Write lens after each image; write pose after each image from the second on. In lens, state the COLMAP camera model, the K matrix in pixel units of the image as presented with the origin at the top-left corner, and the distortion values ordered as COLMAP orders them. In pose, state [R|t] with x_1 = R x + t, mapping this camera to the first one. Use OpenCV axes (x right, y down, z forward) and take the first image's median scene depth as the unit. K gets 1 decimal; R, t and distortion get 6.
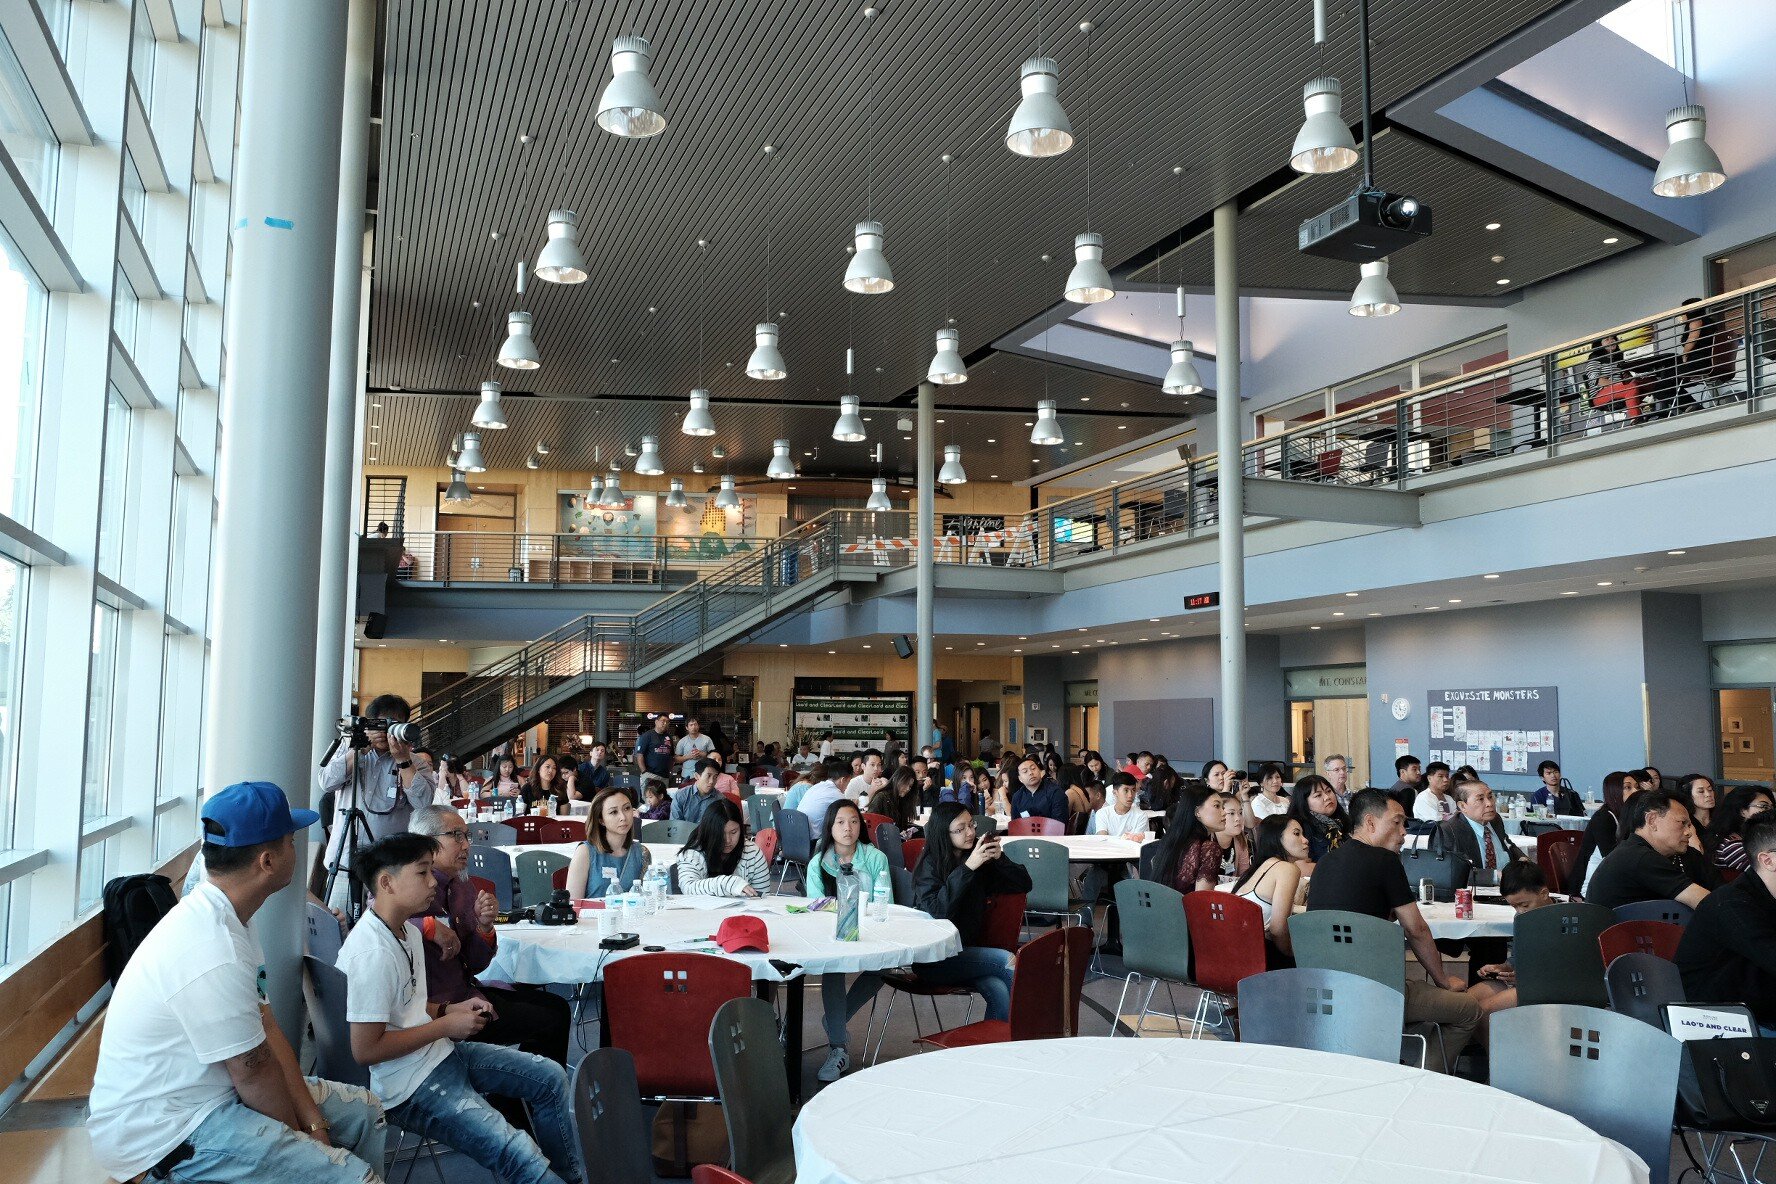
lens RADIAL K [[1361.0, 0, 888.0], [0, 1361.0, 592.0], [0, 0, 1]] dist [-0.034329, 0.005286]
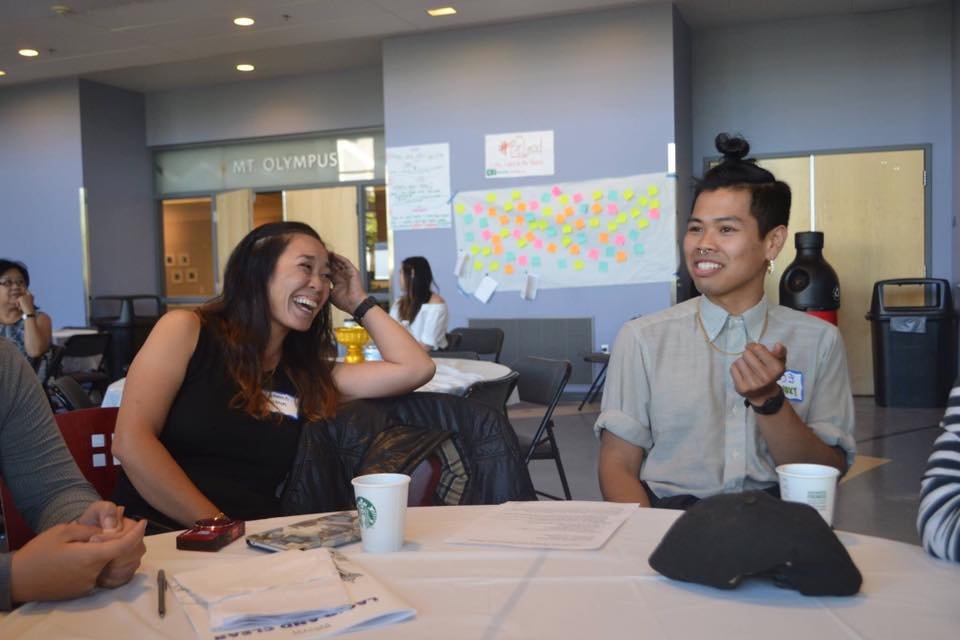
lens RADIAL K [[965.1, 0, 448.4], [0, 965.1, 332.2], [0, 0, 1]] dist [0.000472, -0.000965]
pose [[0.679381, -0.065749, 0.730834, 0.144462], [-0.043030, 0.990694, 0.129128, 0.037504], [-0.732523, -0.119175, 0.670229, 0.221778]]
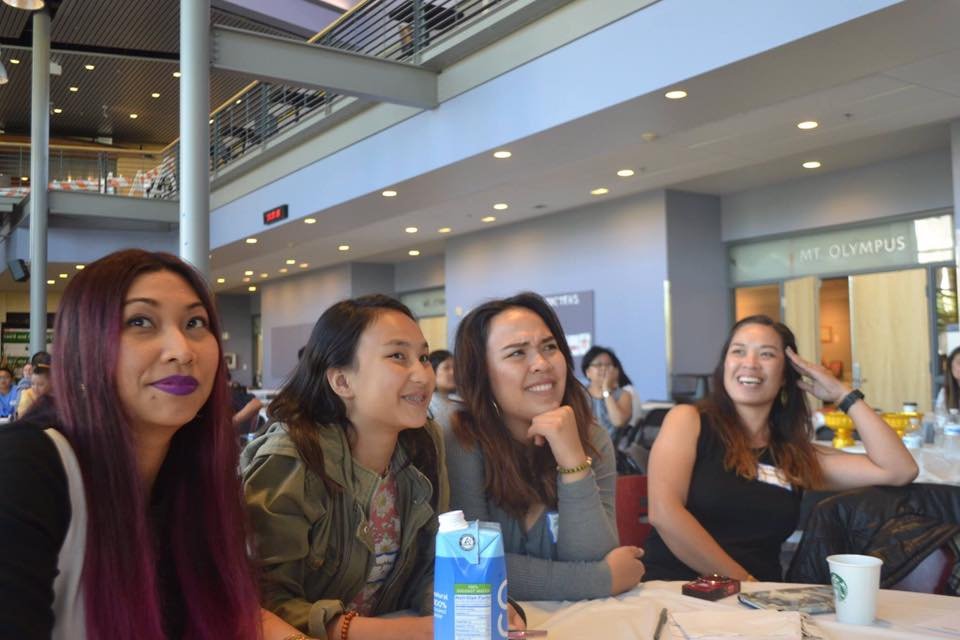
lens RADIAL K [[888.0, 0, 465.5], [0, 888.0, 317.9], [0, 0, 1]] dist [-0.015381, -0.015453]
pose [[0.973200, -0.009949, 0.229744, 0.143886], [-0.000610, 0.998948, 0.045845, 0.035277], [-0.229959, -0.044757, 0.972171, 0.213261]]
